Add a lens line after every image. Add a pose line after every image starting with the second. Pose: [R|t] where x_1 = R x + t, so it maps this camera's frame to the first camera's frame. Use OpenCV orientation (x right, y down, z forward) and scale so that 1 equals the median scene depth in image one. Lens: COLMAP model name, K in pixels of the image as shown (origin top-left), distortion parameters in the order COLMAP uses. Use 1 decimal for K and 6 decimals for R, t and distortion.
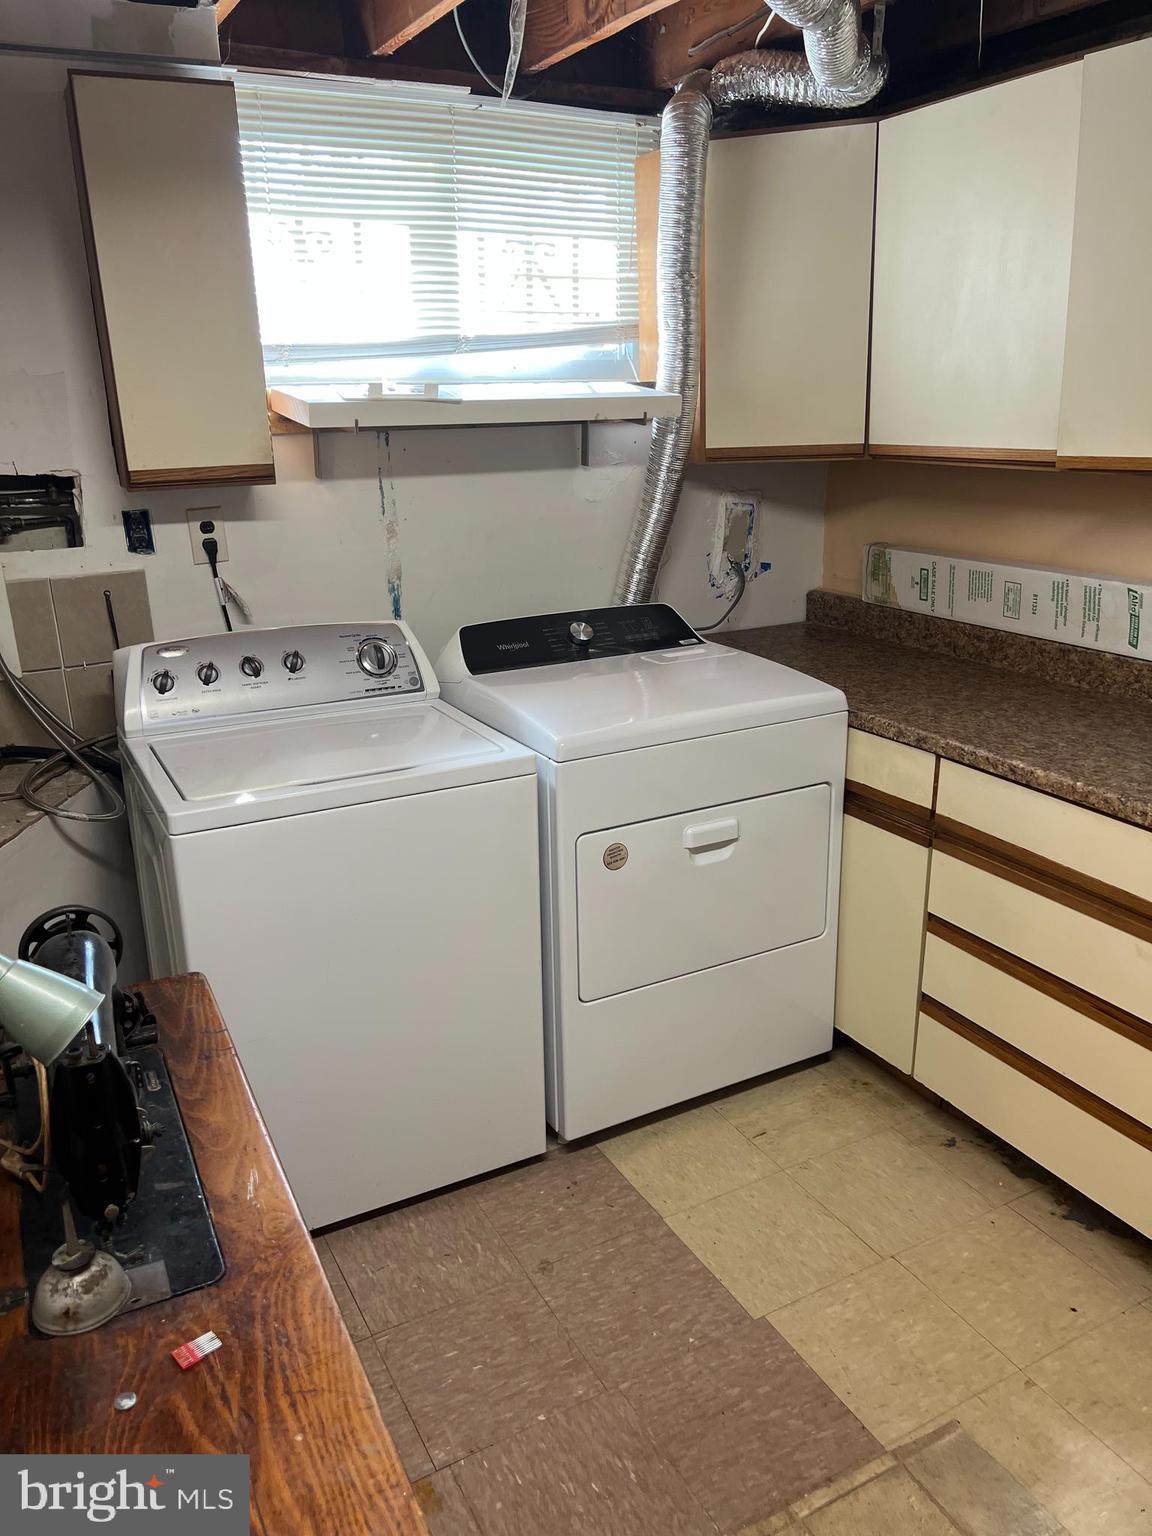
lens RADIAL K [[1155.5, 0, 572.6], [0, 1155.5, 766.2], [0, 0, 1]] dist [0.033822, -0.035685]
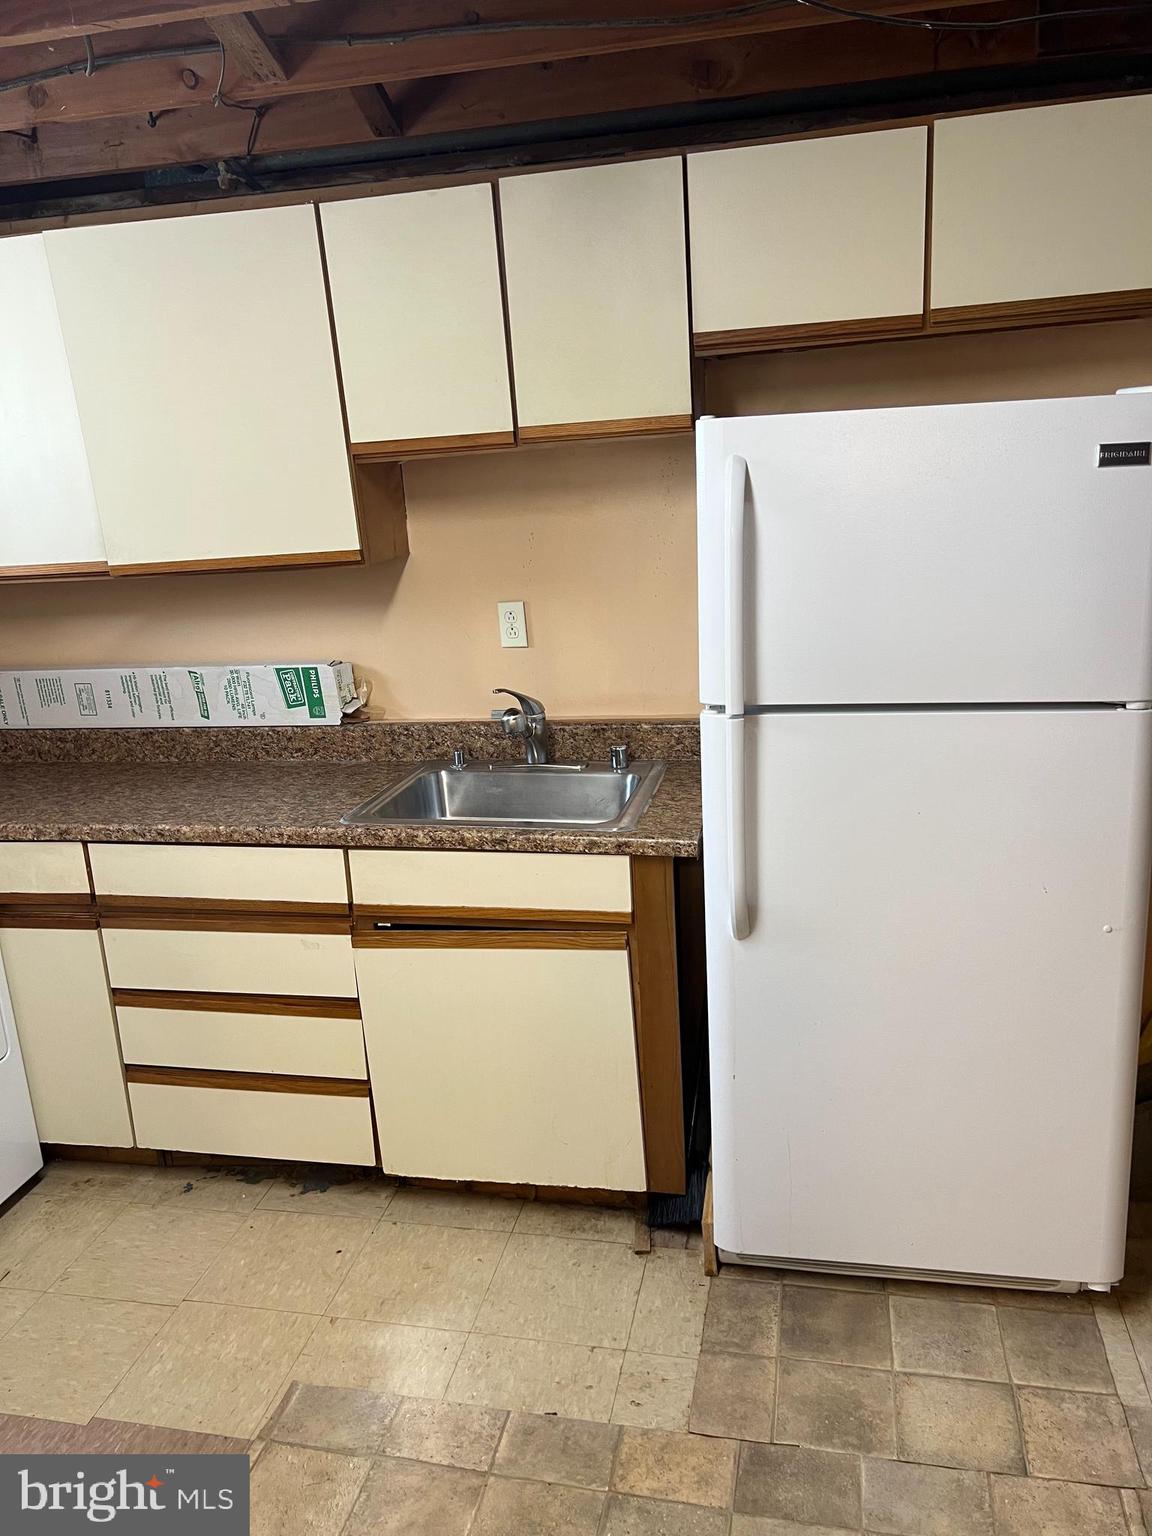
lens RADIAL K [[1155.5, 0, 572.6], [0, 1155.5, 766.2], [0, 0, 1]] dist [0.033822, -0.035685]
pose [[0.655539, -0.202299, 0.727560, -0.149493], [0.274955, 0.961258, 0.019542, 0.025237], [-0.703327, 0.187236, 0.685765, -0.066061]]
